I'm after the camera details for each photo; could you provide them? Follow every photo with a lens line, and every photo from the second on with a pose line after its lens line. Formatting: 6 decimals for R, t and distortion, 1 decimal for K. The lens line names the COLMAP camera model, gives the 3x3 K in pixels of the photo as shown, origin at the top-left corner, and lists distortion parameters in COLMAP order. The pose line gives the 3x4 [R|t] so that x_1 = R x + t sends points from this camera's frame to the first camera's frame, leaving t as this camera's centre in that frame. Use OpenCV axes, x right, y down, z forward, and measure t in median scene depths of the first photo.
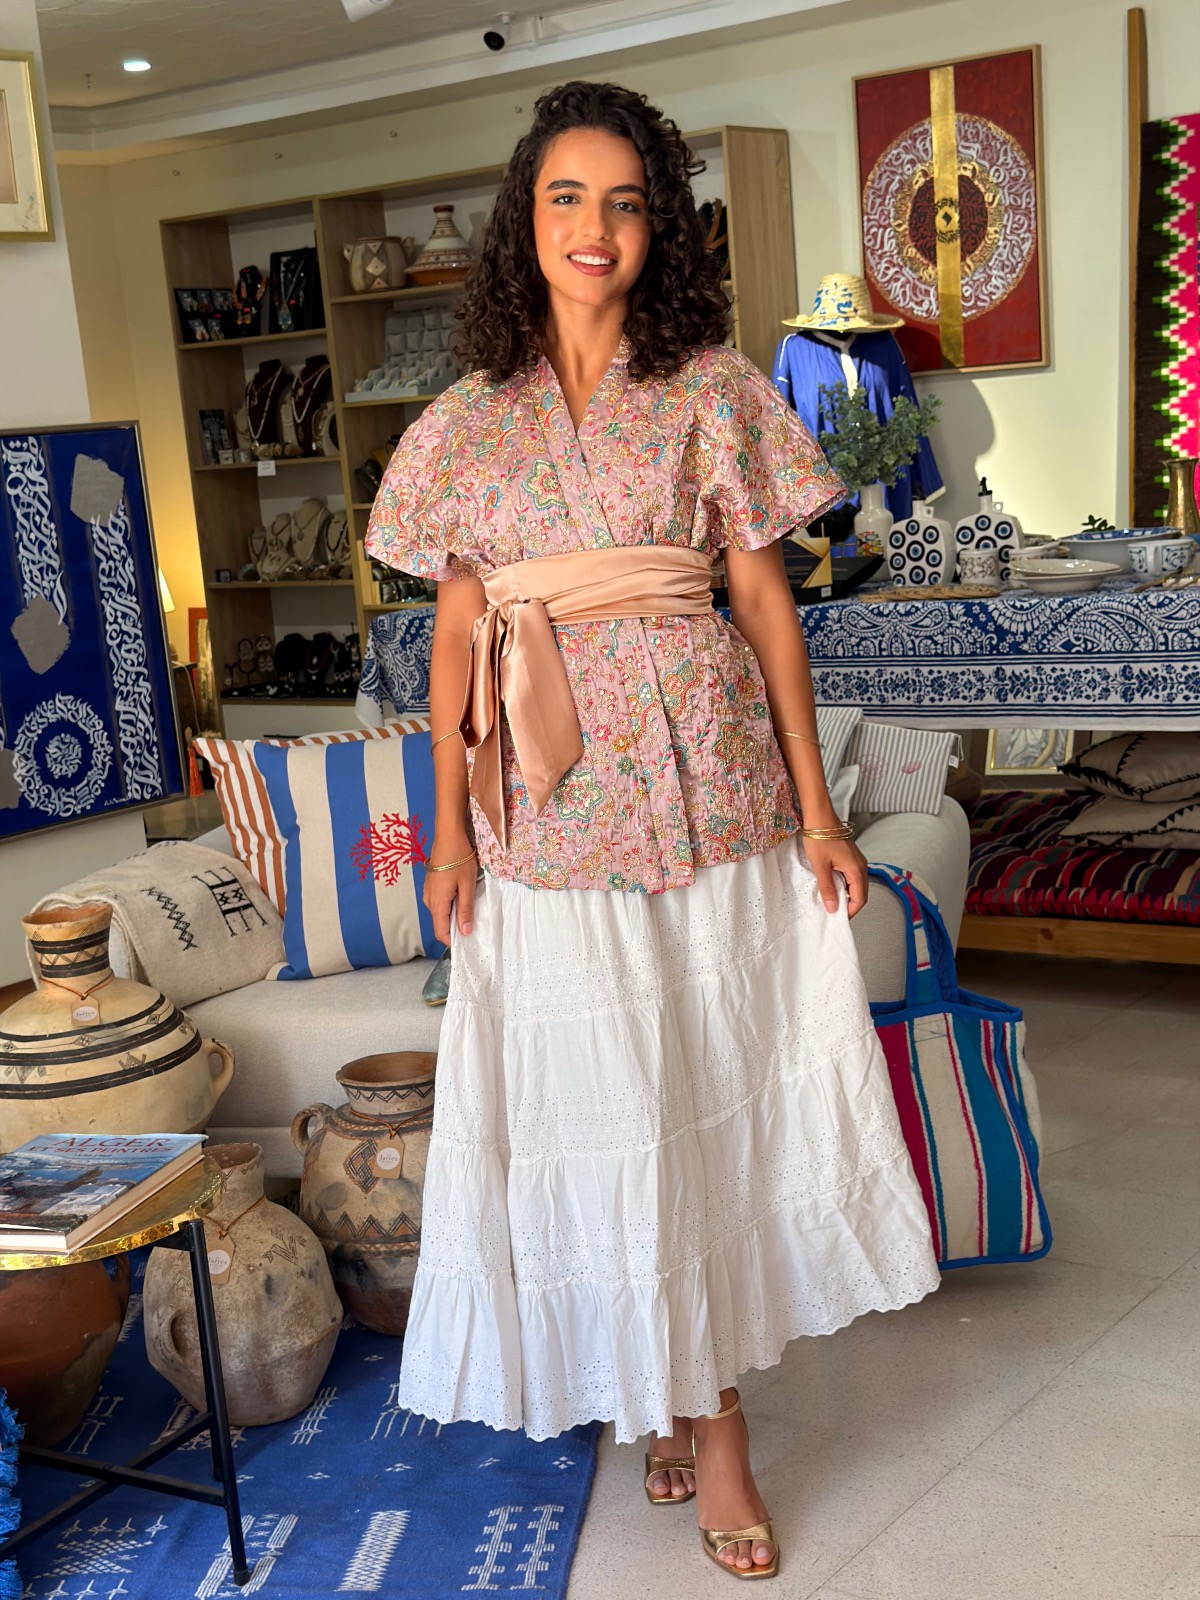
lens RADIAL K [[2276.3, 0, 588.5], [0, 2276.3, 849.3], [0, 0, 1]] dist [0.096429, 0.000000]
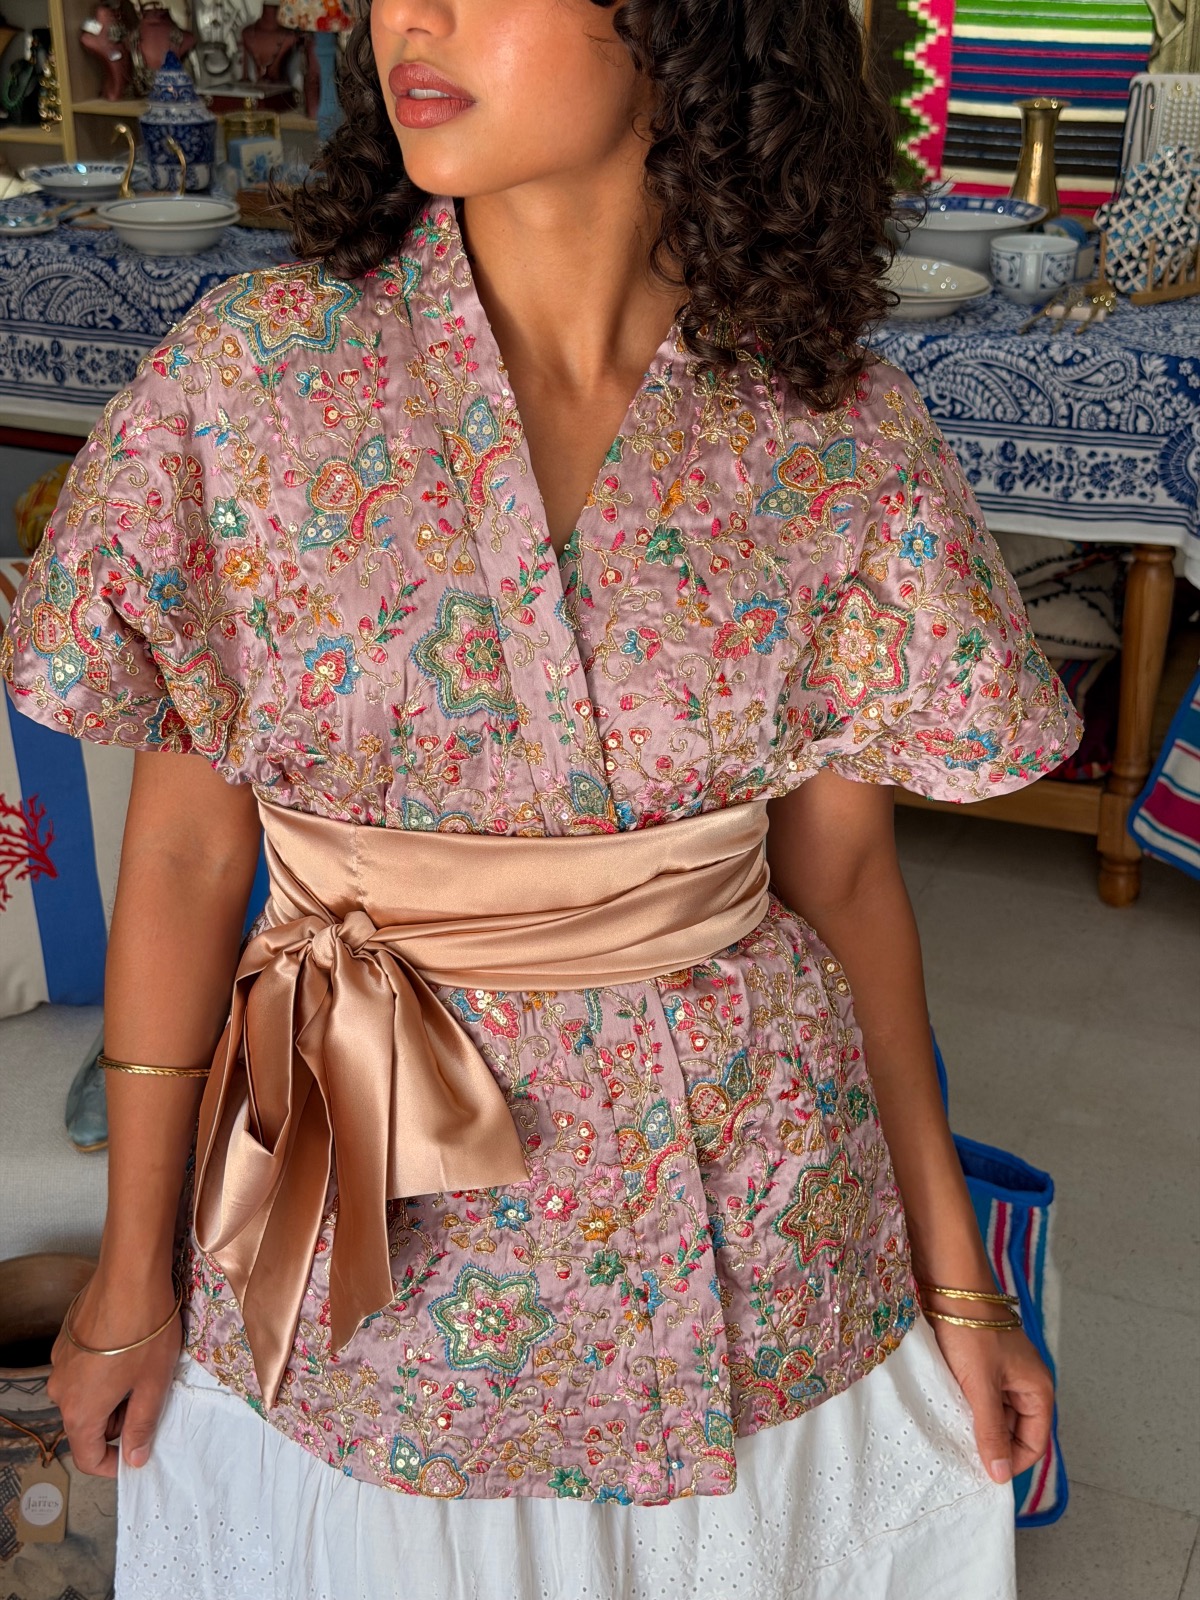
lens RADIAL K [[1962.1, 0, 521.1], [0, 1962.1, 881.2], [0, 0, 1]] dist [-0.001466, 0.000000]
pose [[0.984426, -0.038774, 0.171472, -0.029048], [-0.015349, 0.952692, 0.303550, -0.133332], [-0.175130, -0.301454, 0.937259, 0.400596]]
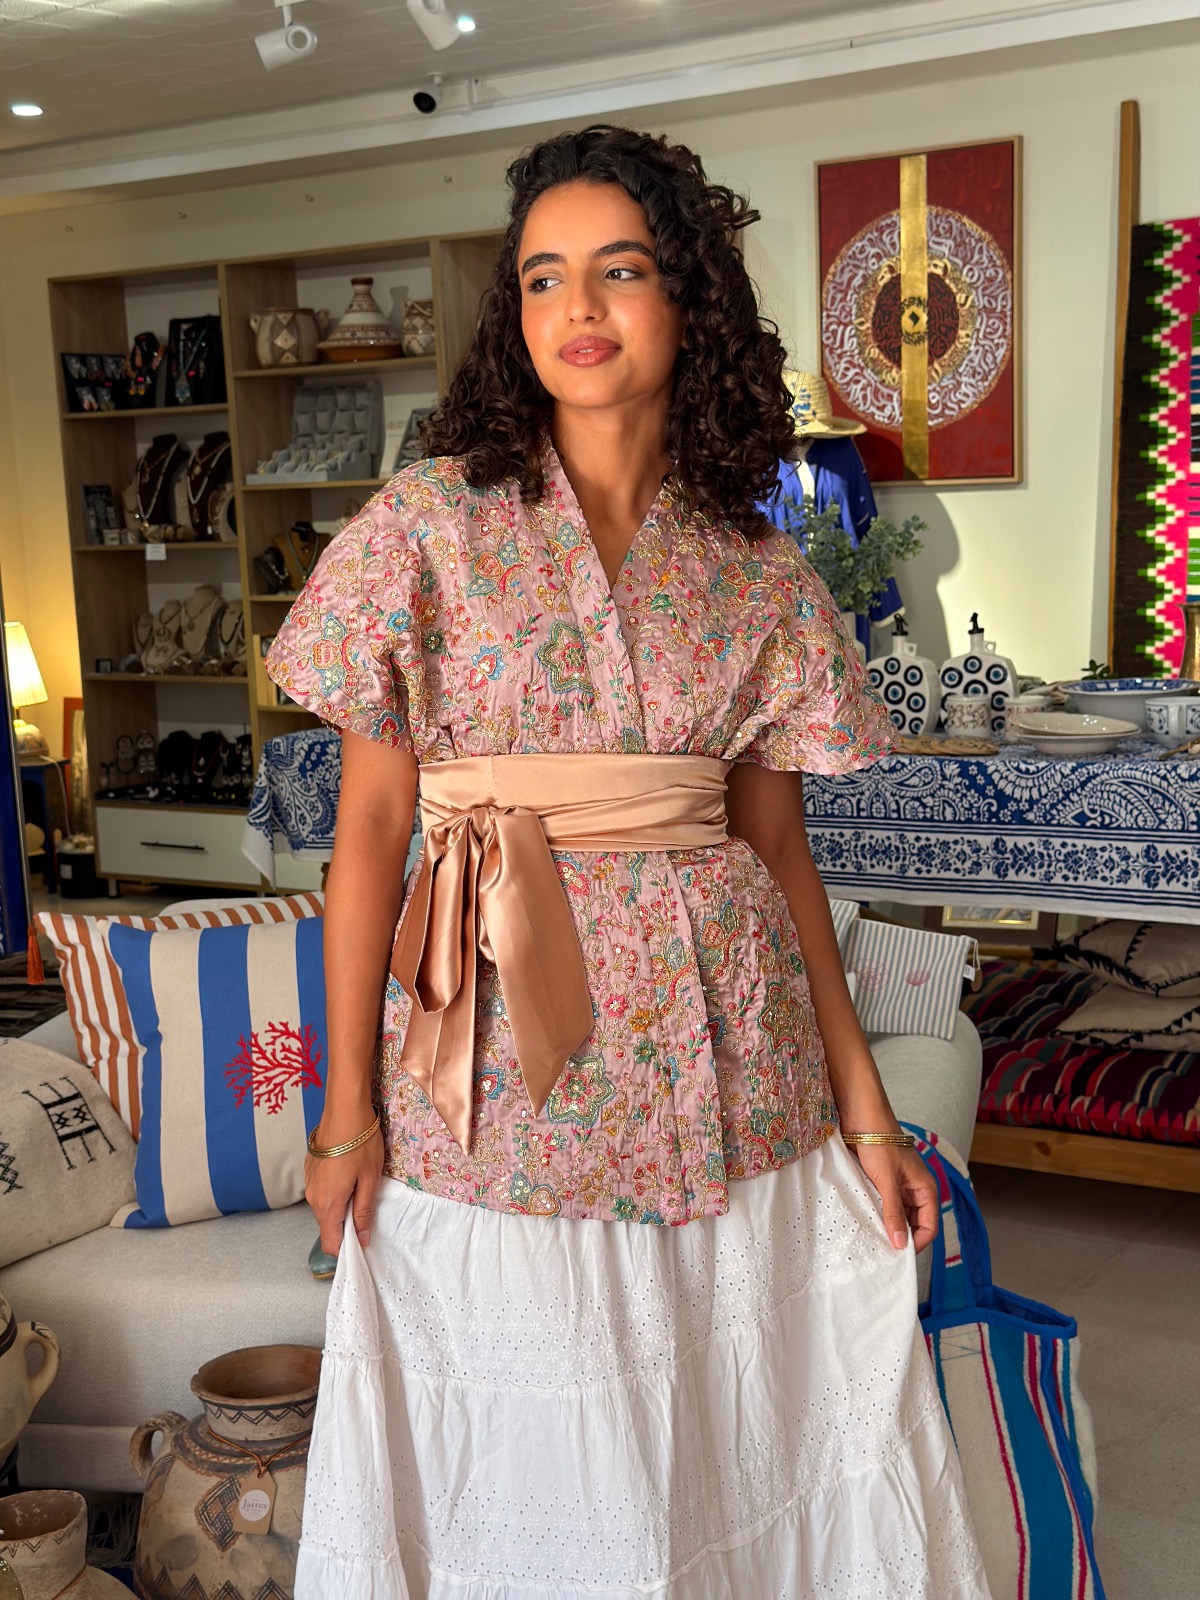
lens RADIAL K [[2276.3, 0, 610.9], [0, 2276.3, 813.8], [0, 0, 1]] dist [0.096429, 0.000000]
pose [[0.997868, 0.032975, 0.056318, -0.014645], [-0.030299, 0.998401, -0.047725, -0.045030], [-0.057802, 0.045916, 0.997272, 0.157993]]
